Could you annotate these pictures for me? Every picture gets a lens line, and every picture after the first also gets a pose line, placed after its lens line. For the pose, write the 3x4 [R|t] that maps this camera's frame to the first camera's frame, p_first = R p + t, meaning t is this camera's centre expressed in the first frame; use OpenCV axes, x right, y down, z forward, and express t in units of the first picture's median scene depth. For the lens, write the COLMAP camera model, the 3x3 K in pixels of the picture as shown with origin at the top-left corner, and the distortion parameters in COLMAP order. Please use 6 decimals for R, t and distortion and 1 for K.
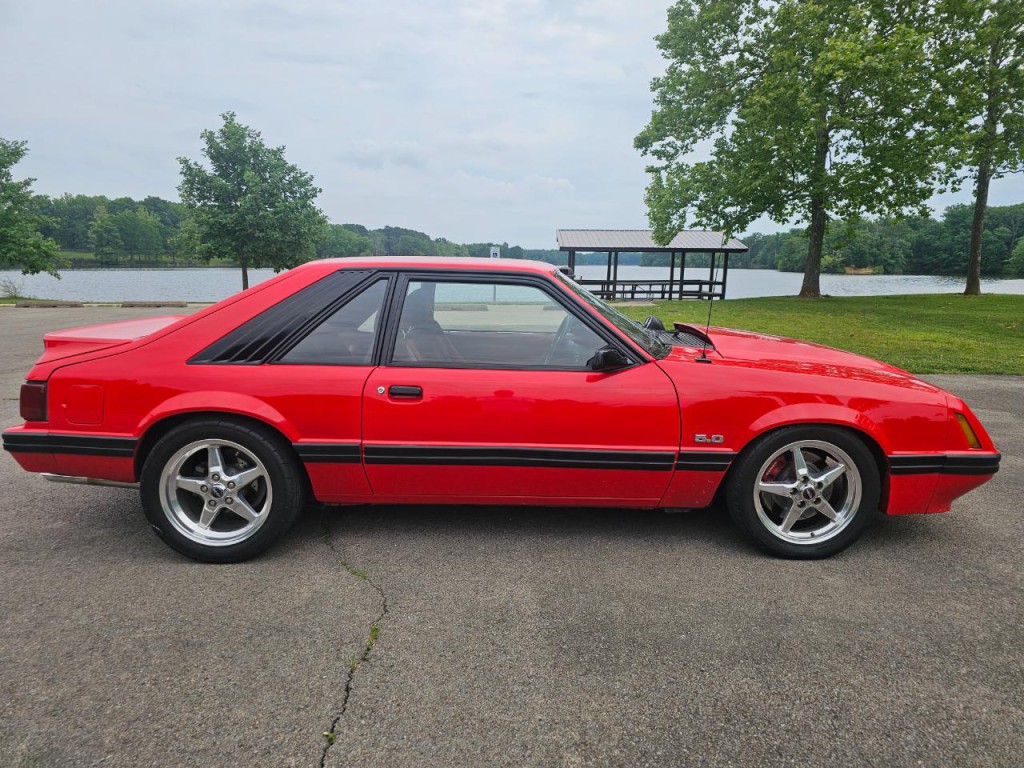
lens RADIAL K [[694.2, 0, 516.3], [0, 694.2, 385.9], [0, 0, 1]] dist [0.046382, -0.038576]
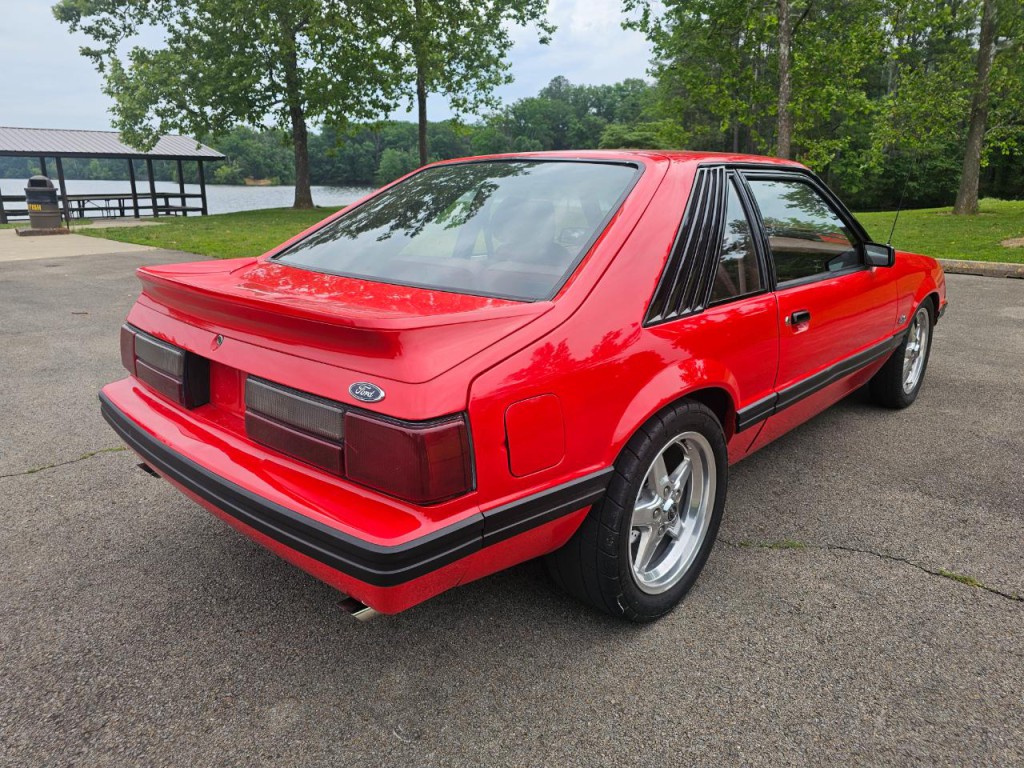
lens RADIAL K [[694.2, 0, 525.9], [0, 694.2, 384.6], [0, 0, 1]] dist [0.046382, -0.038576]
pose [[0.682410, -0.216457, 0.698185, -0.150554], [0.133004, 0.975974, 0.172580, -0.015525], [-0.718767, -0.024908, 0.694805, 0.100734]]
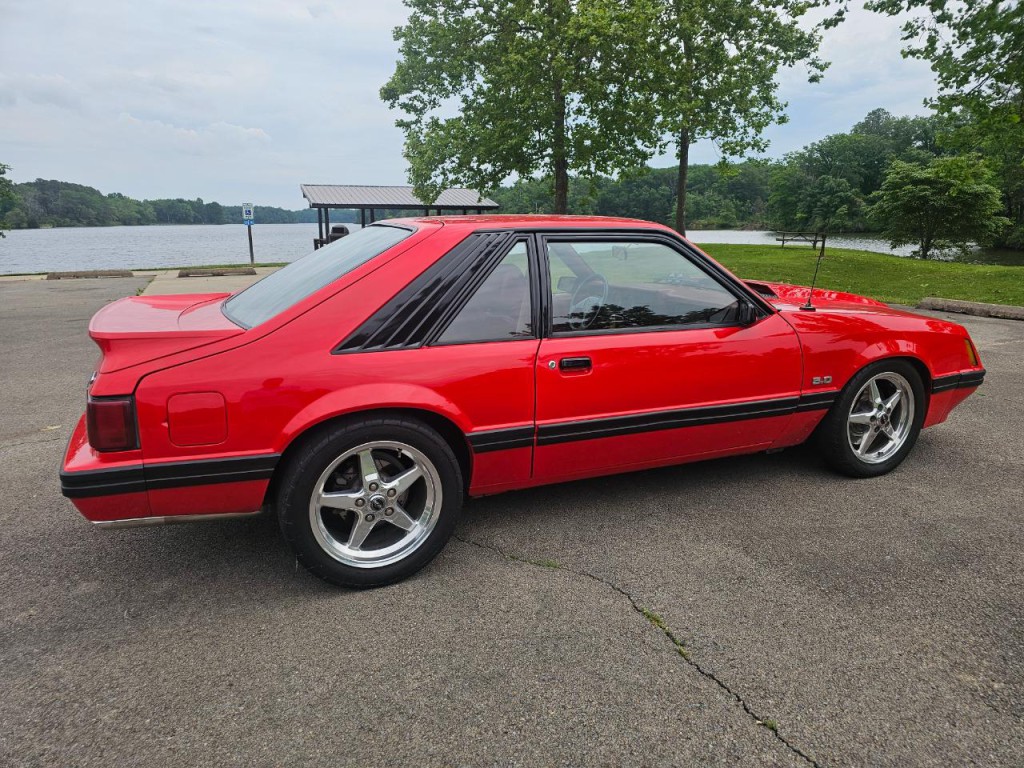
lens RADIAL K [[694.2, 0, 520.8], [0, 694.2, 391.7], [0, 0, 1]] dist [0.046382, -0.038576]
pose [[0.918575, -0.108180, 0.380155, -0.089706], [0.082920, 0.993155, 0.082259, -0.005610], [-0.386452, -0.044039, 0.921258, 0.027199]]
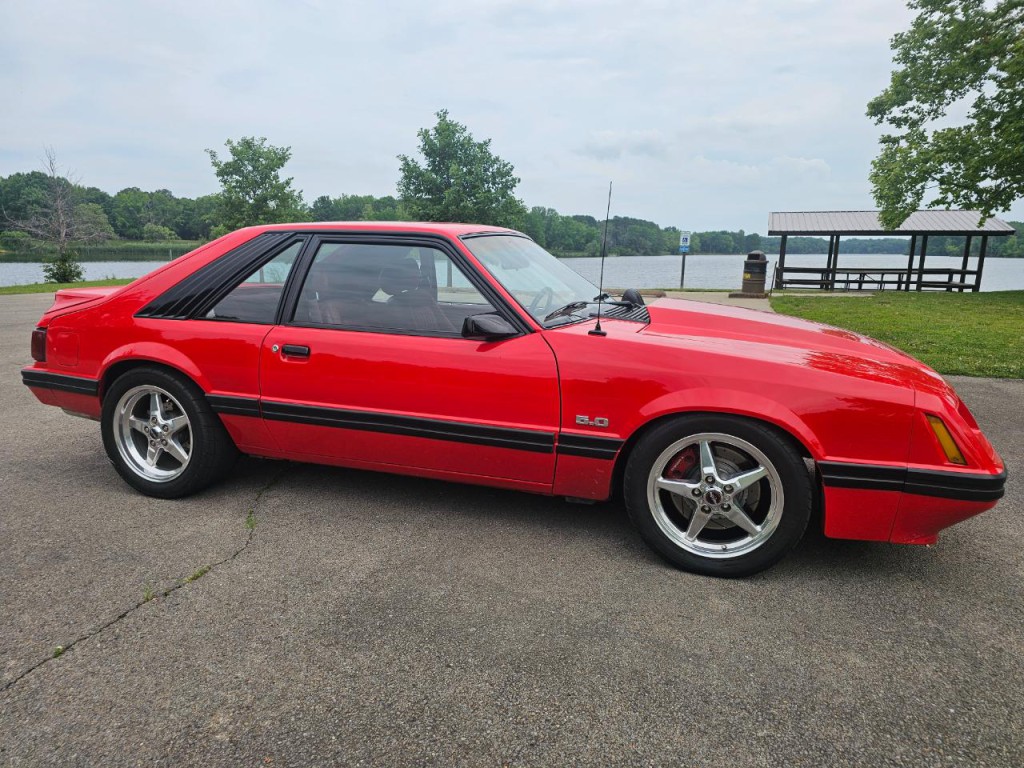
lens RADIAL K [[694.2, 0, 494.1], [0, 694.2, 386.2], [0, 0, 1]] dist [0.046382, -0.038576]
pose [[0.938513, 0.063272, -0.339397, 0.071114], [-0.058617, 0.997993, 0.023962, 0.002876], [0.340232, -0.002594, 0.940338, 0.021335]]
